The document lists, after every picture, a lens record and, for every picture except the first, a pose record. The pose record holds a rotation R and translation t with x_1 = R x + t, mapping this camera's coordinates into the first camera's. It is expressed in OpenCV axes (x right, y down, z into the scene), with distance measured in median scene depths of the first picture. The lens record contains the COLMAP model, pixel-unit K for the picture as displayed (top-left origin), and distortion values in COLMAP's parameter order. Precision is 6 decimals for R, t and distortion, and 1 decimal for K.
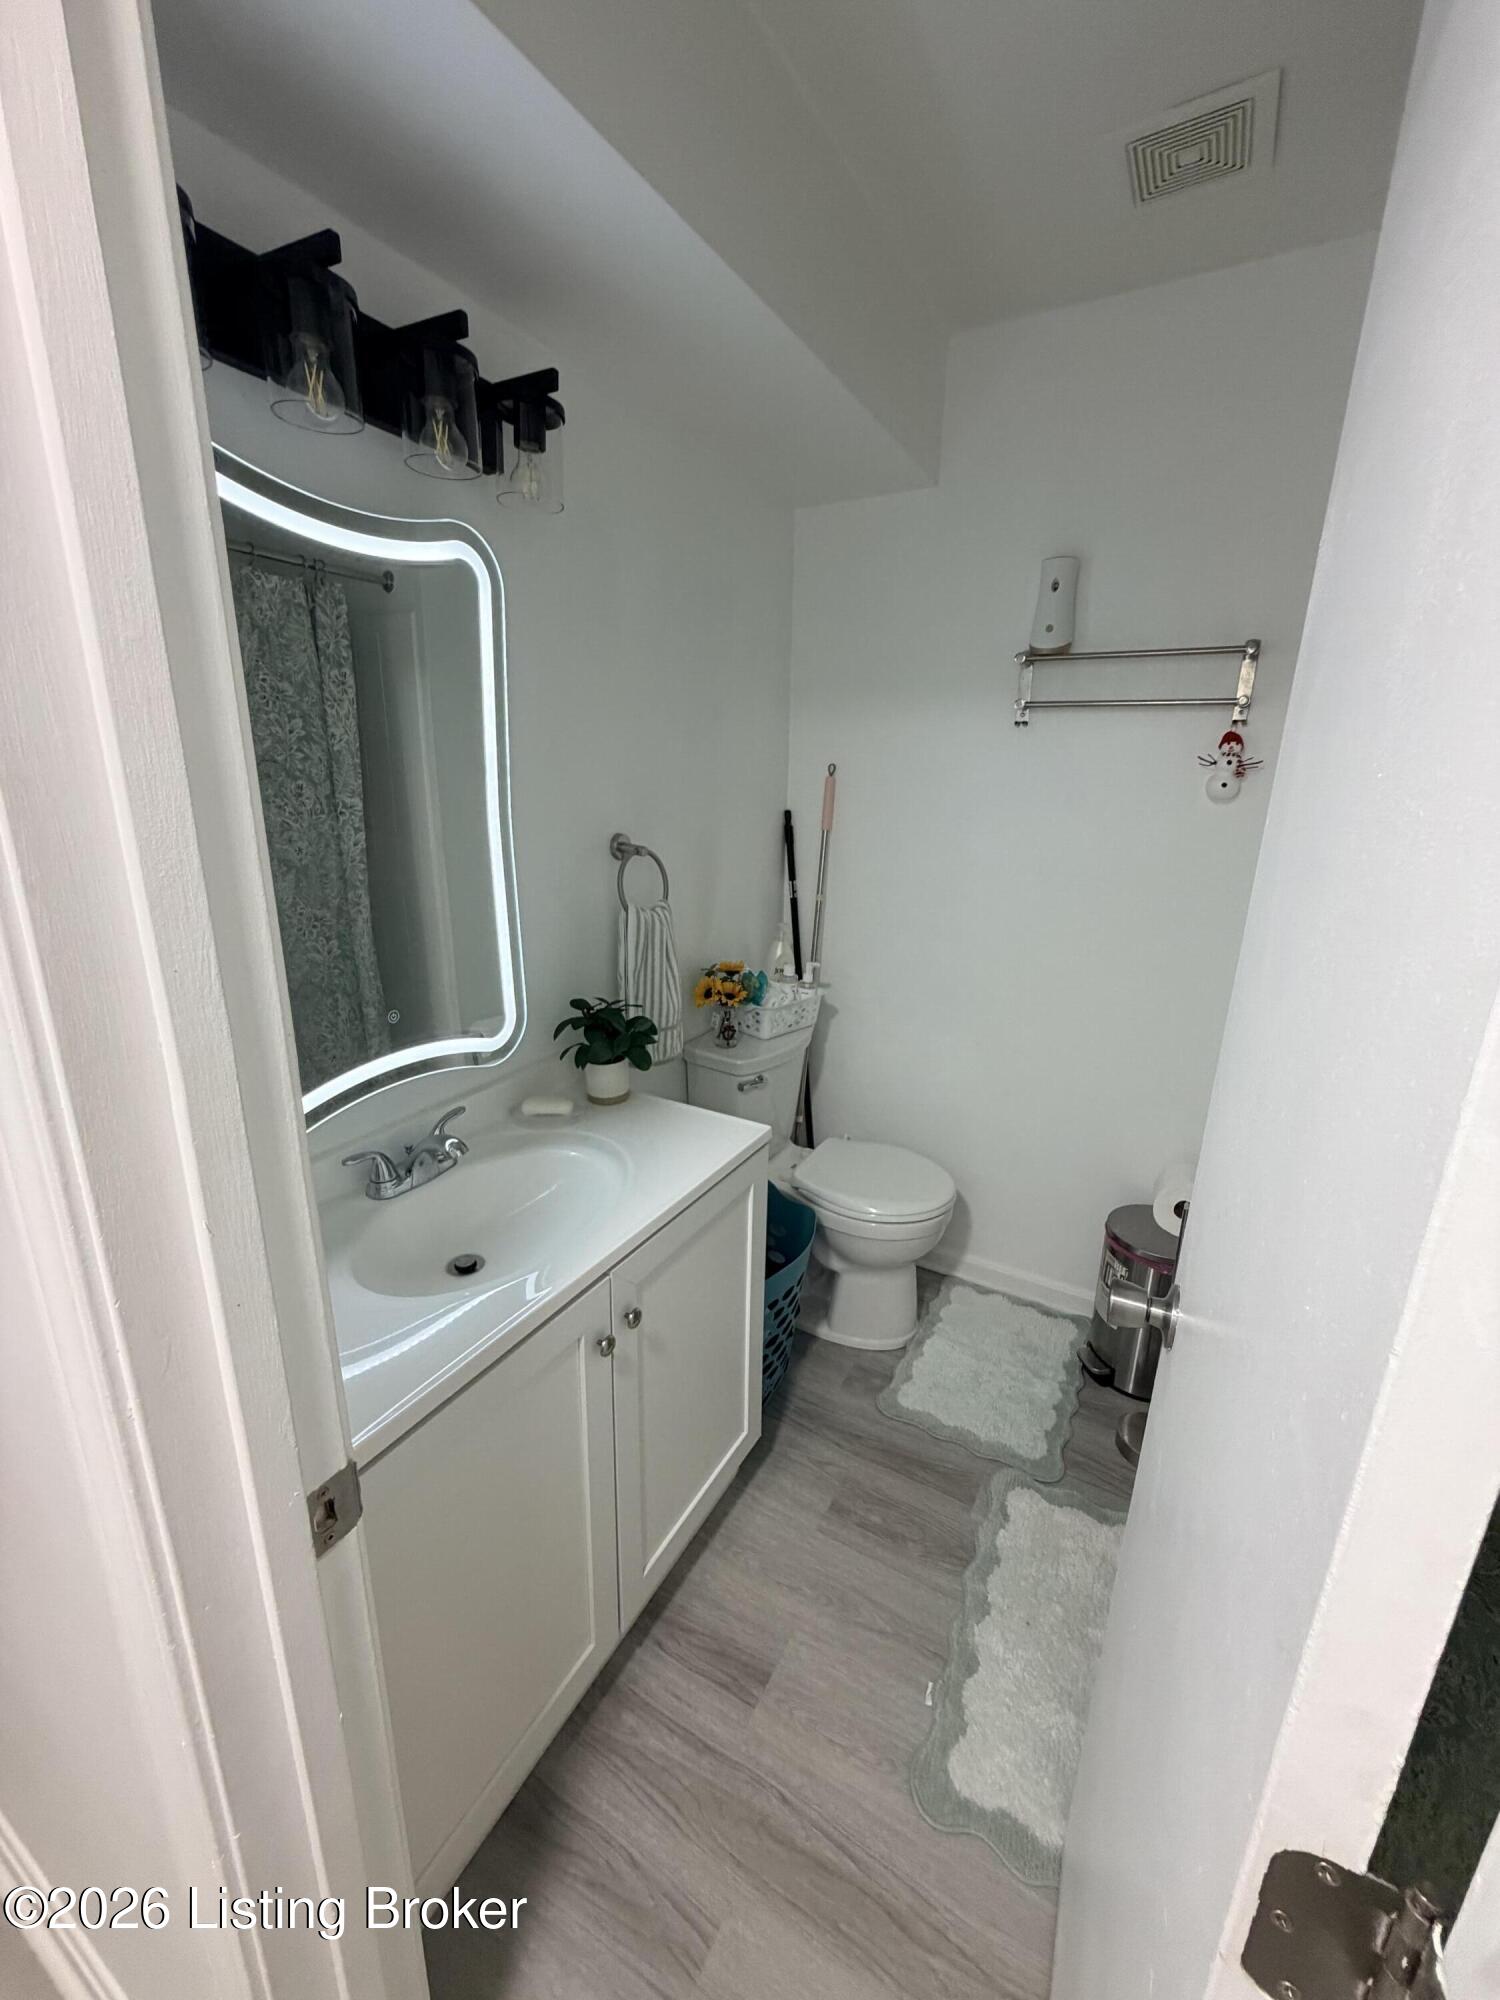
lens RADIAL K [[795.8, 0, 753.1], [0, 795.8, 999.9], [0, 0, 1]] dist [-0.001049, 0.000440]
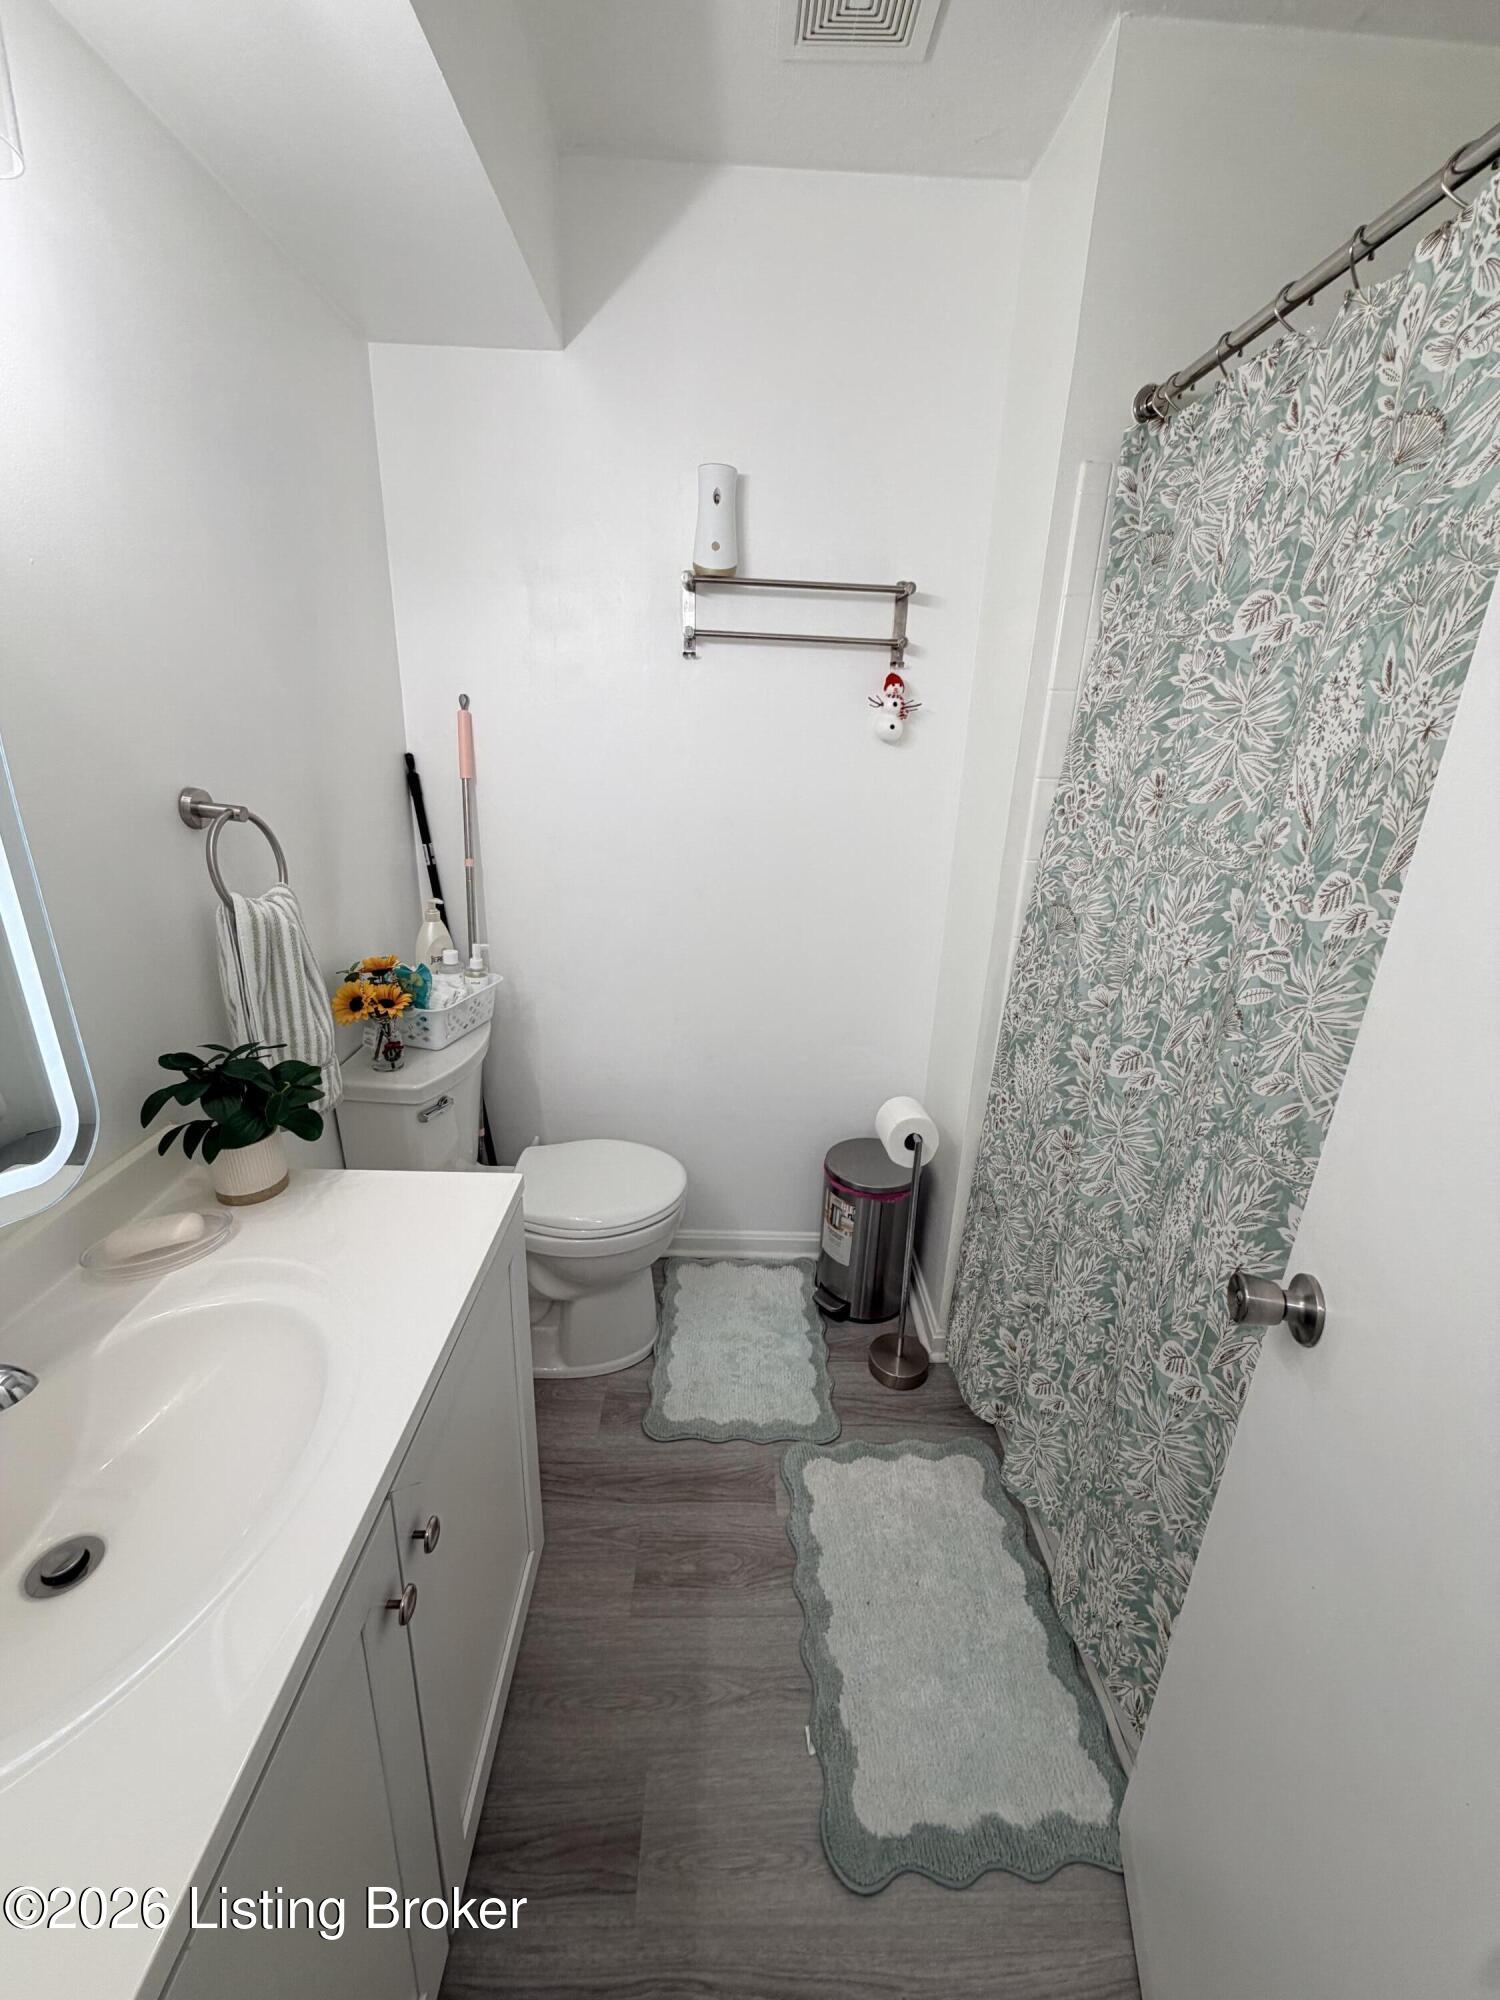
lens RADIAL K [[795.8, 0, 753.5], [0, 795.8, 997.4], [0, 0, 1]] dist [-0.001049, 0.000440]
pose [[0.859684, -0.150601, 0.488122, -0.104530], [0.121067, 0.988397, 0.091728, -0.039753], [-0.496273, -0.019762, 0.867942, 0.184304]]
